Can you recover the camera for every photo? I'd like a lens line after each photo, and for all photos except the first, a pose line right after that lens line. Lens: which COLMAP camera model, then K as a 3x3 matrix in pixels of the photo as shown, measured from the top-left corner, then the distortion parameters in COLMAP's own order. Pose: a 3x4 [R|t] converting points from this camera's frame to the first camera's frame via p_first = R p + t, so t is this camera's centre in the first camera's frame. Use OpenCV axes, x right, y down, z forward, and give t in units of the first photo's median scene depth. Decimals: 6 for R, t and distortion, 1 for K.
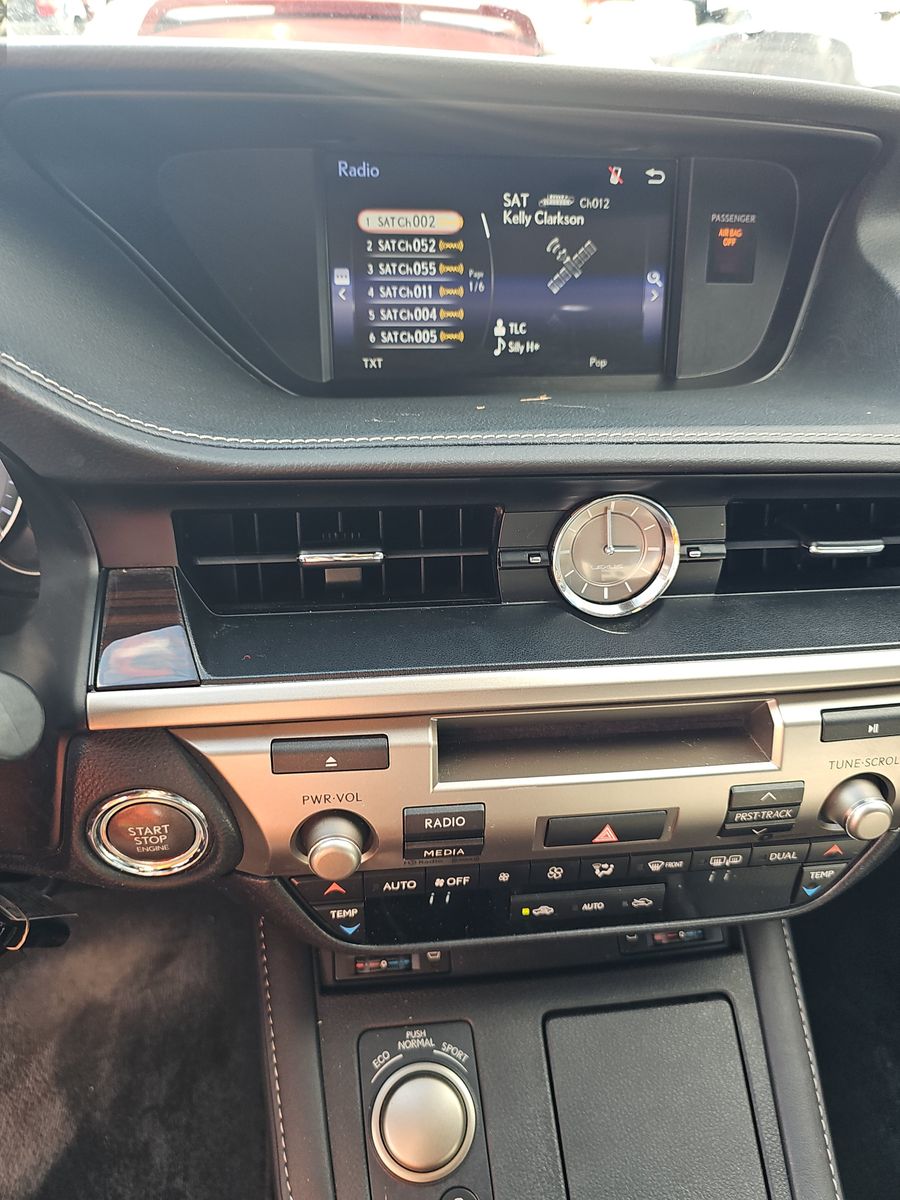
lens RADIAL K [[805.3, 0, 450.0], [0, 805.3, 600.0], [0, 0, 1]] dist [0.012811, -0.020157]
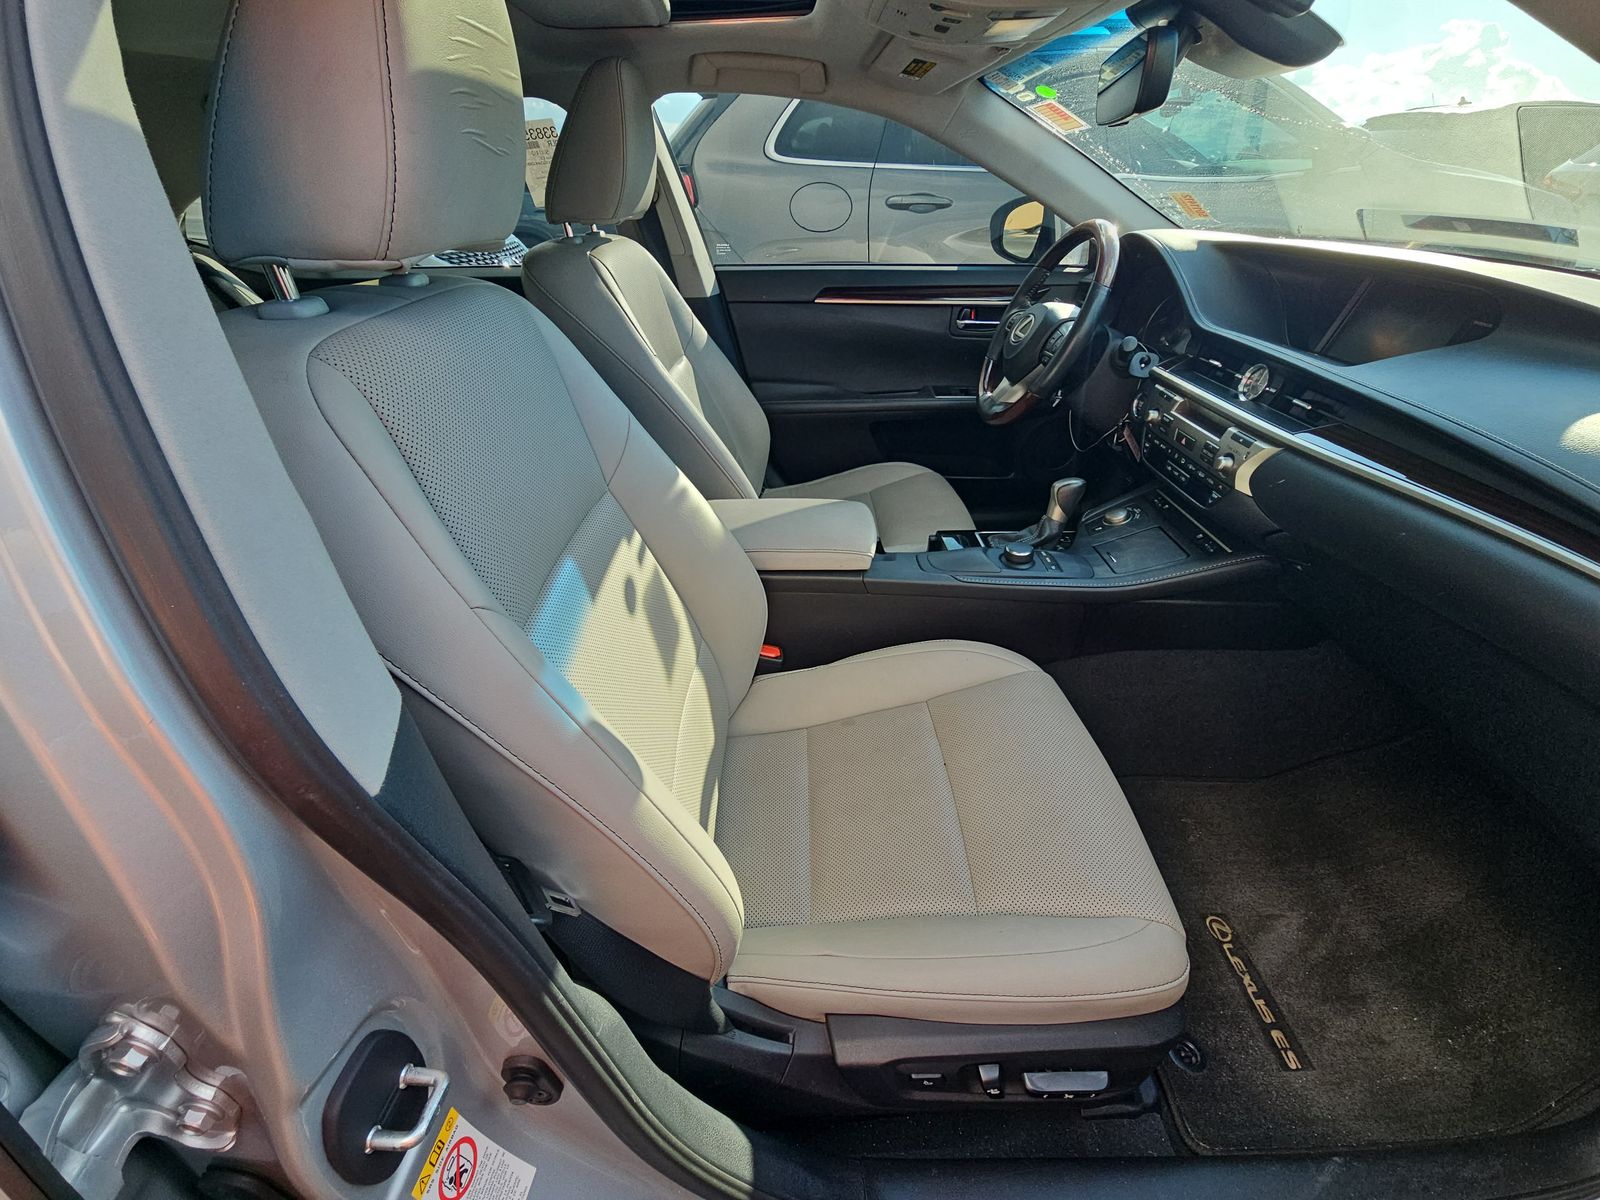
lens RADIAL K [[647.8, 0, 801.6], [0, 647.8, 591.0], [0, 0, 1]] dist [-0.000977, 0.000266]
pose [[-0.119504, 0.500765, -0.857294, 3.218098], [-0.557811, 0.680449, 0.475222, 0.312214], [0.821319, 0.534999, 0.198016, -0.666786]]
